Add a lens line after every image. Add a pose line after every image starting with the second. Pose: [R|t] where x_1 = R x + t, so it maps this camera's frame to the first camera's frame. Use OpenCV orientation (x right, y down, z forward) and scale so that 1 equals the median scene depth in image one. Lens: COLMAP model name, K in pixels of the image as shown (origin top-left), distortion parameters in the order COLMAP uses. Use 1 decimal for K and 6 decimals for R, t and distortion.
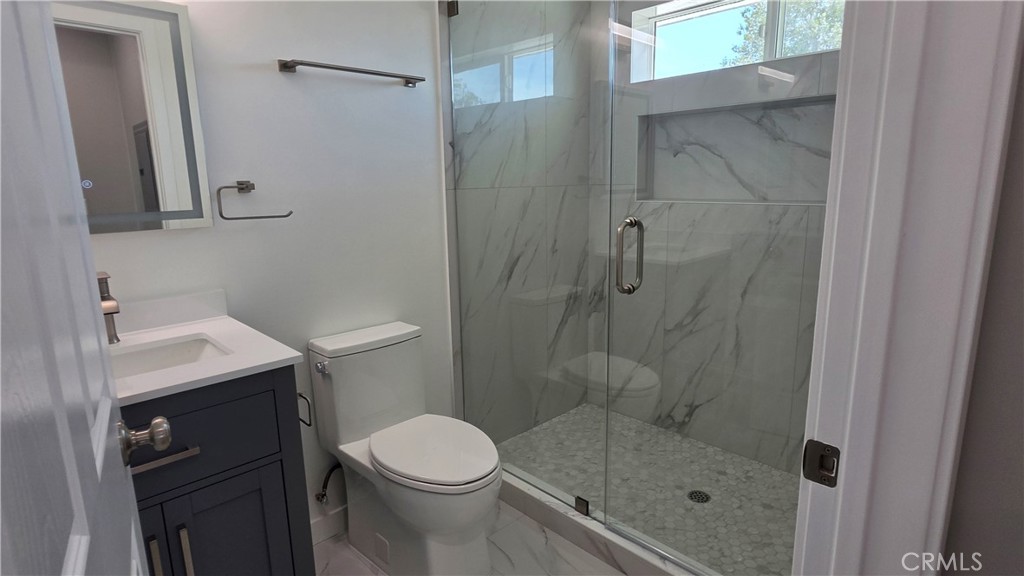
lens RADIAL K [[537.2, 0, 512.0], [0, 537.2, 288.0], [0, 0, 1]] dist [-0.004152, -0.000553]
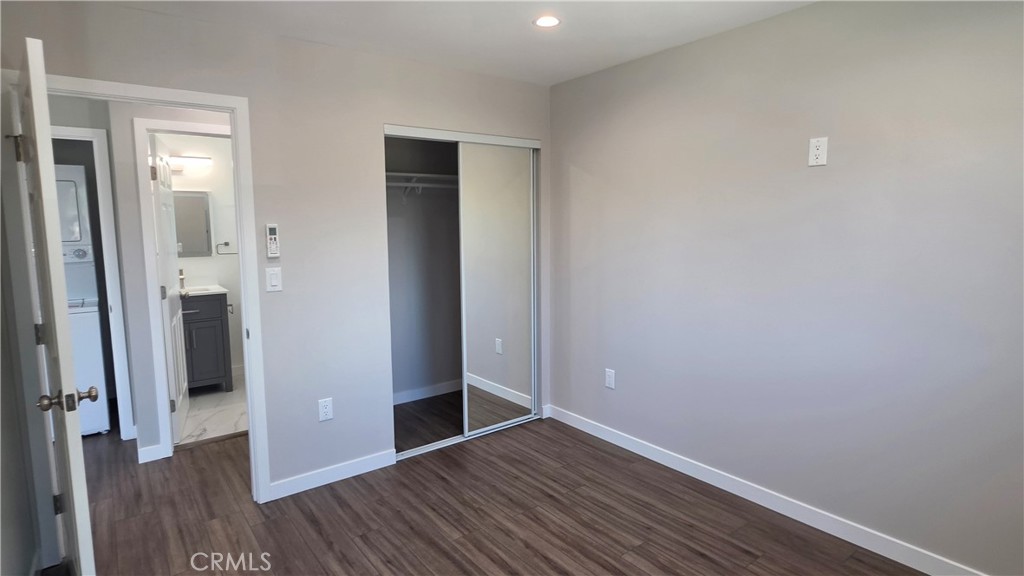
lens RADIAL K [[537.2, 0, 512.0], [0, 537.2, 288.0], [0, 0, 1]] dist [-0.004152, -0.000553]
pose [[0.992001, 0.030538, -0.122483, 1.839709], [-0.038461, 0.997281, -0.062852, 0.237492], [0.120231, 0.067060, 0.990478, -2.239708]]
